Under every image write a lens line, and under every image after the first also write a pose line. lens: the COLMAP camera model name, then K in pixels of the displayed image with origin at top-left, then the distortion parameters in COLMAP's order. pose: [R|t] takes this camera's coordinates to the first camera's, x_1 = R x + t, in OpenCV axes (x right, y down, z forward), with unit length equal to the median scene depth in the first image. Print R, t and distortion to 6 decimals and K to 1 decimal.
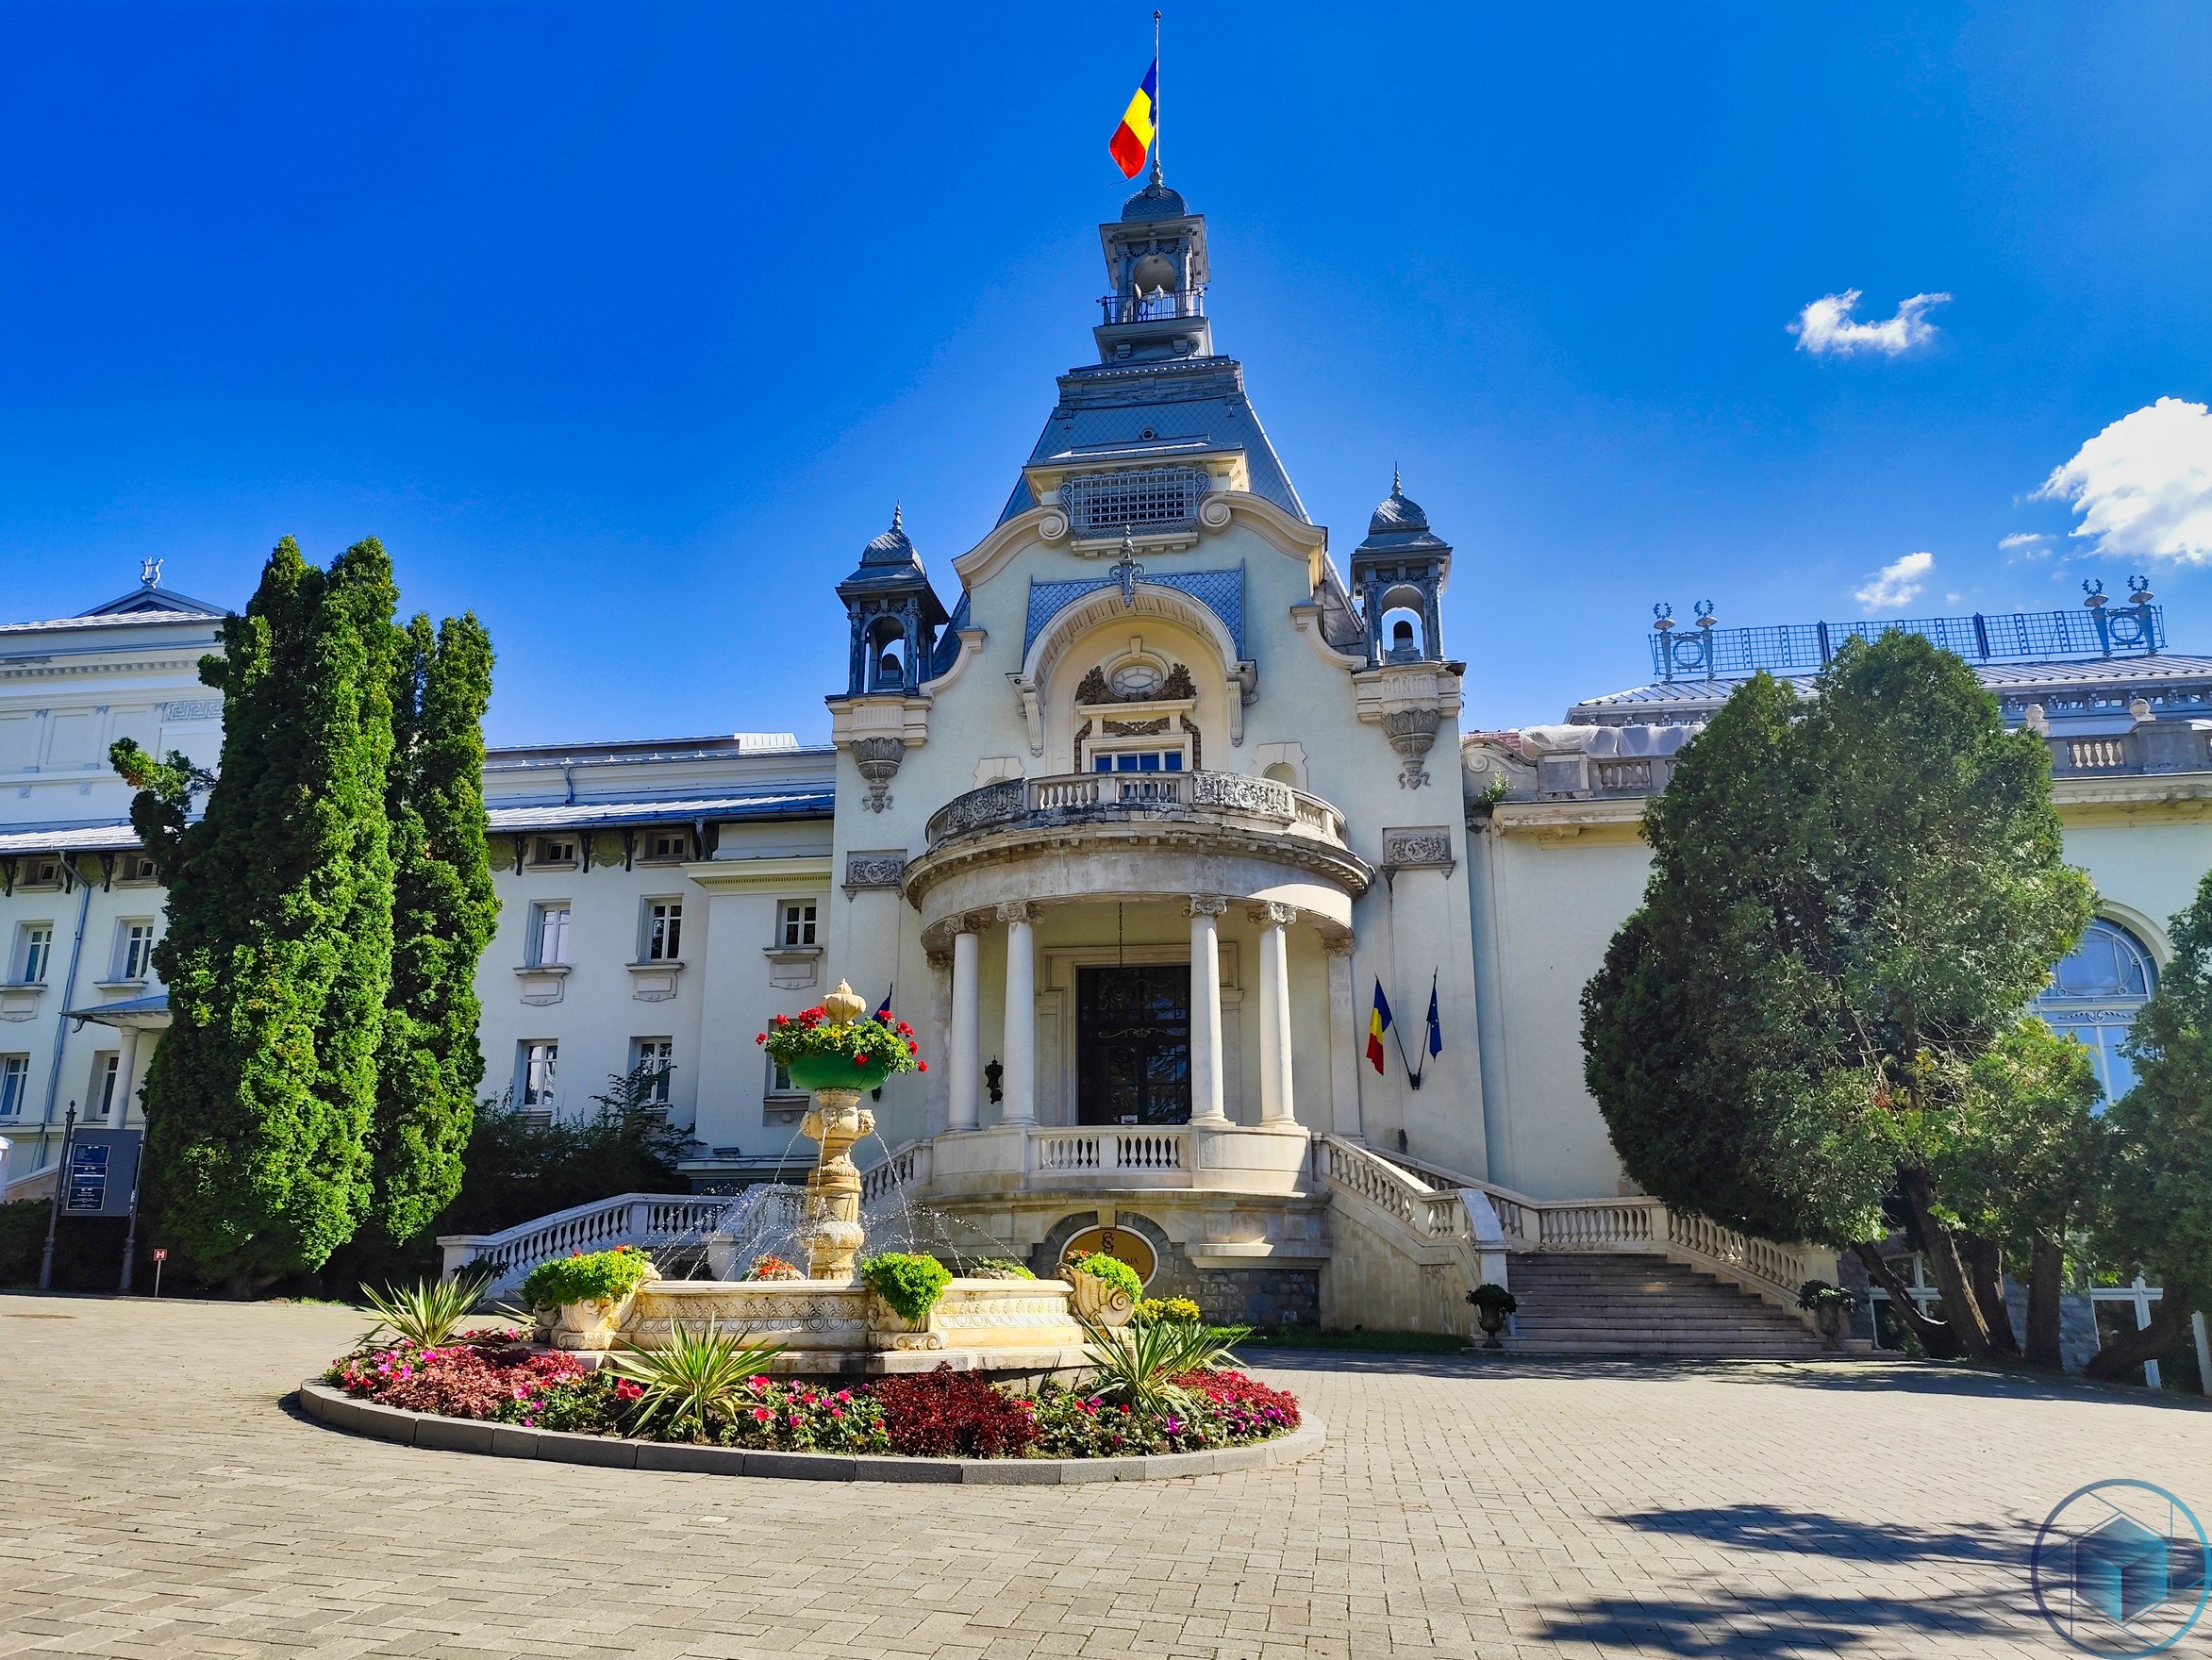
lens RADIAL K [[1568.1, 0, 1098.8], [0, 1568.1, 870.1], [0, 0, 1]] dist [0.039488, -0.002070]
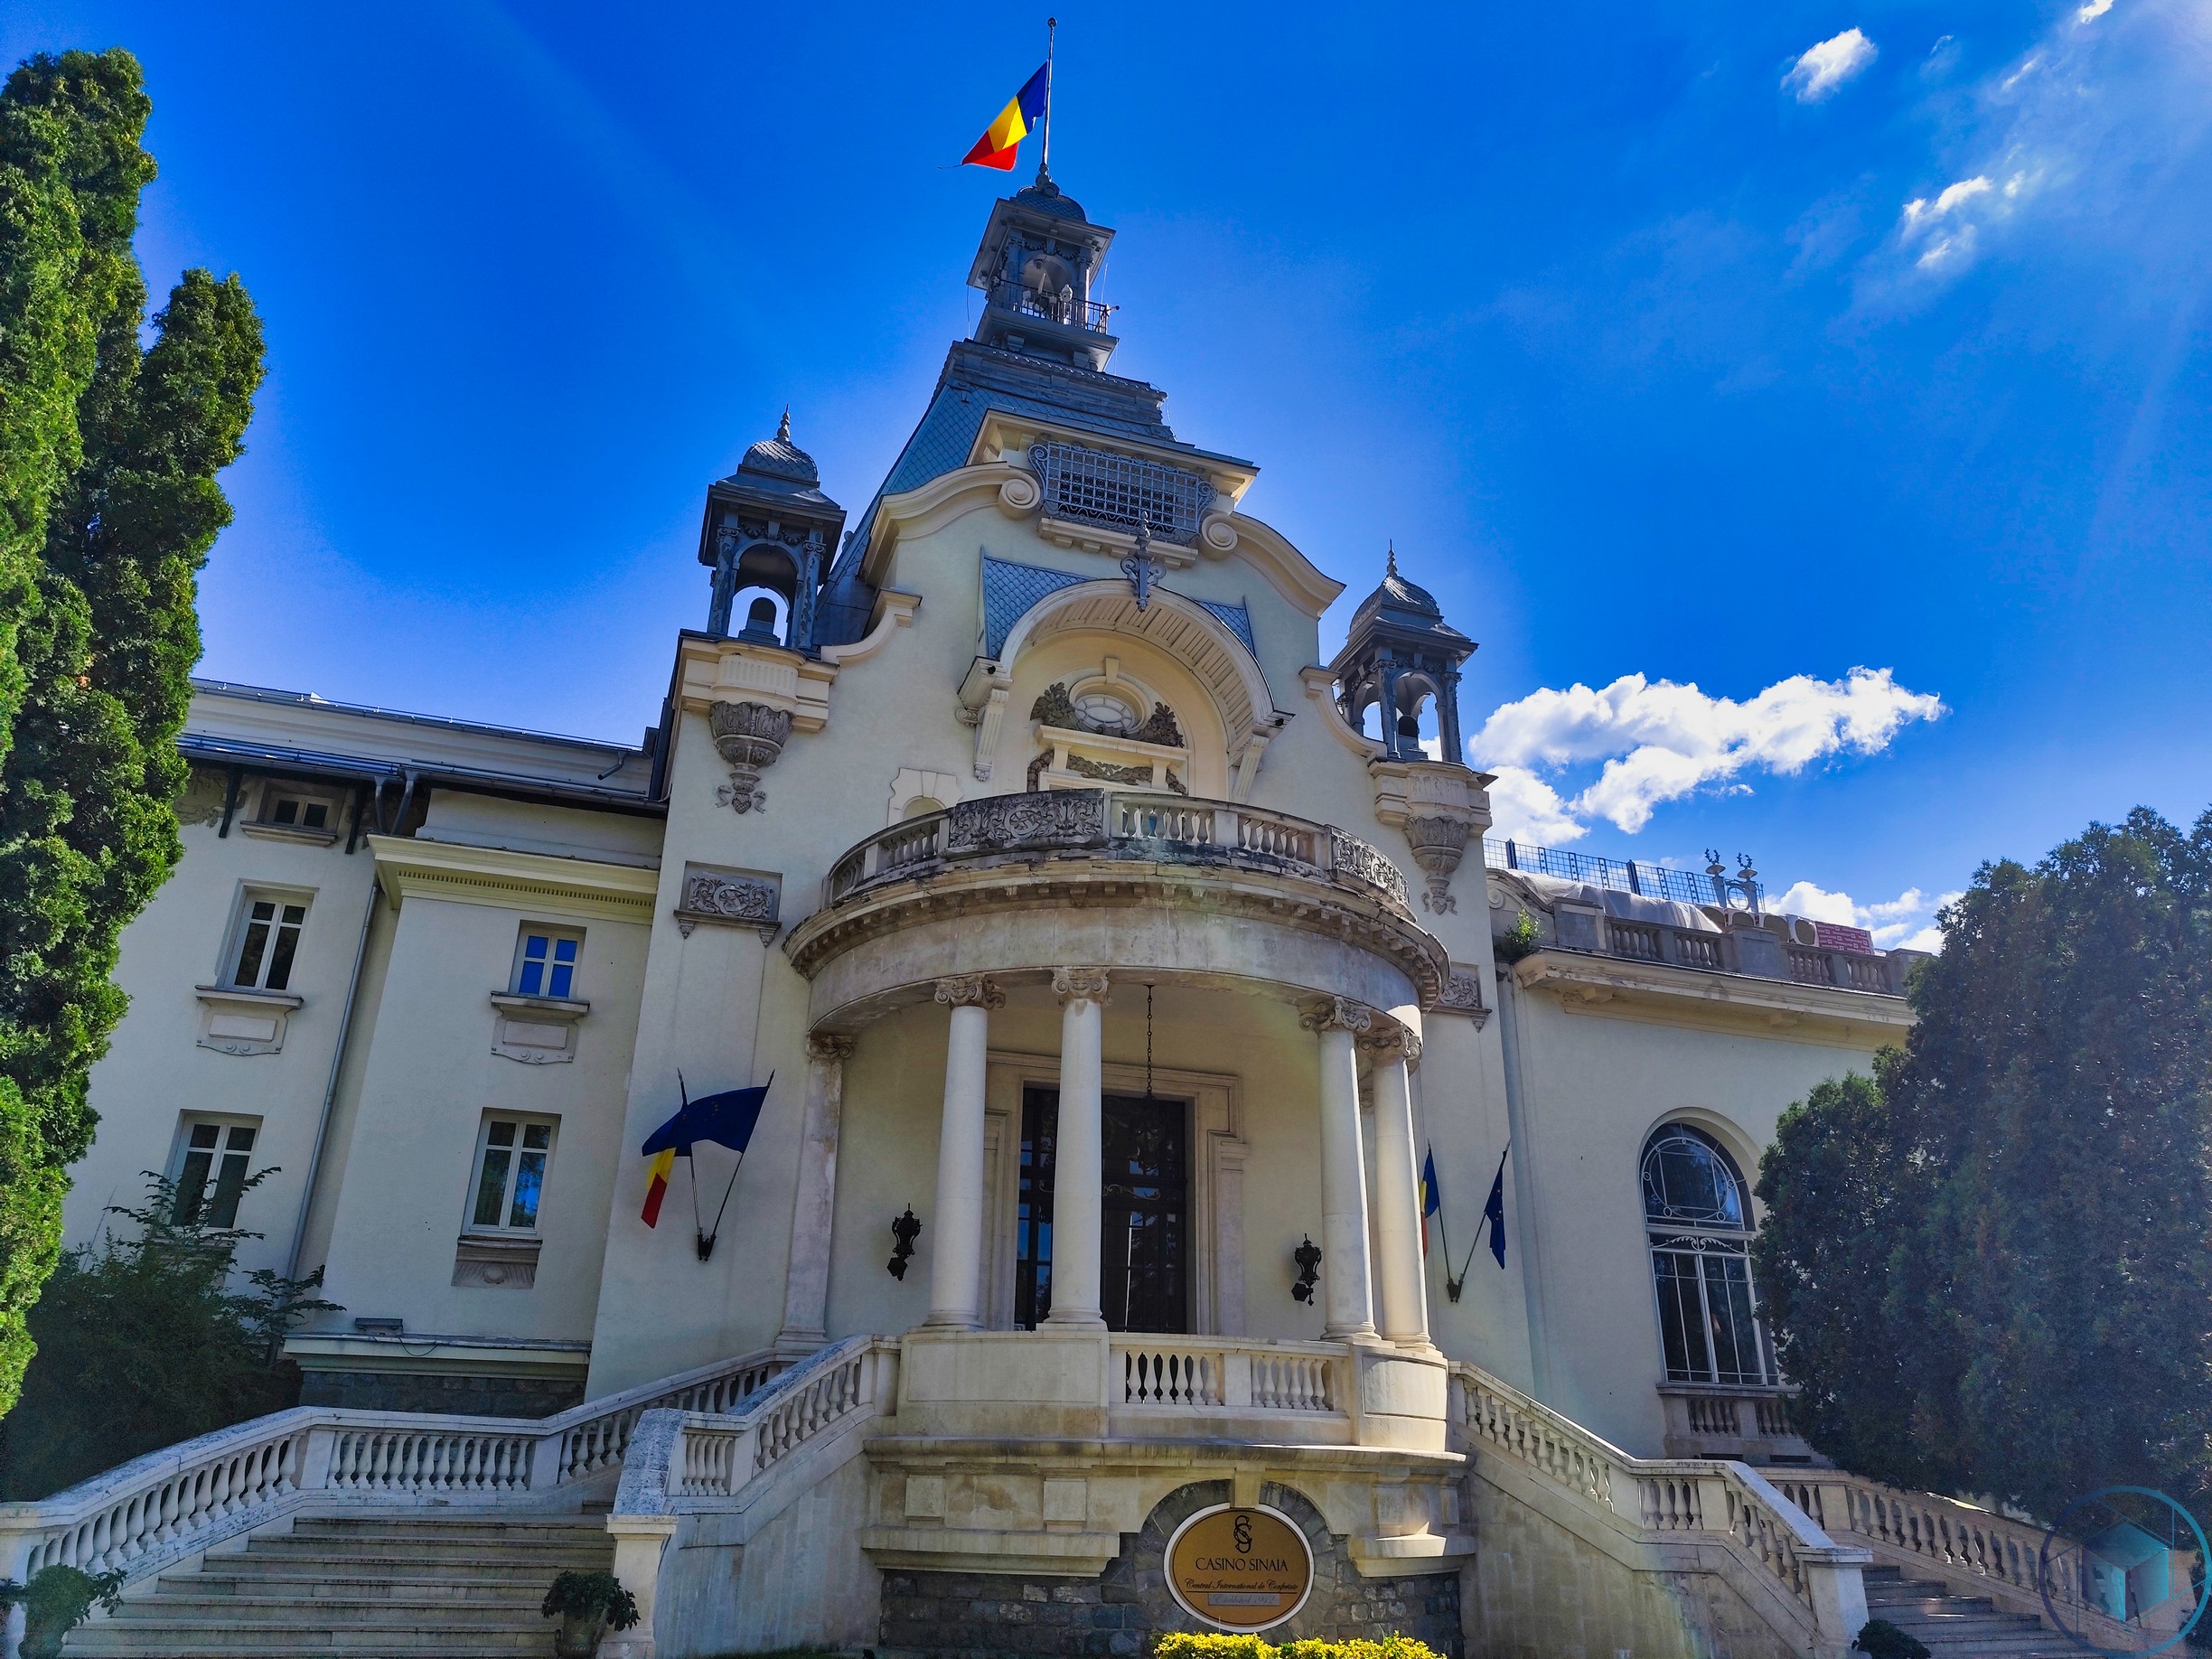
lens RADIAL K [[1503.3, 0, 1106.0], [0, 1503.3, 829.5], [0, 0, 1]] dist [0.002243, -0.001601]
pose [[0.888651, 0.196695, 0.414259, -0.280840], [-0.134740, 0.975462, -0.174121, 0.063641], [-0.438343, 0.098916, 0.893348, 0.385493]]
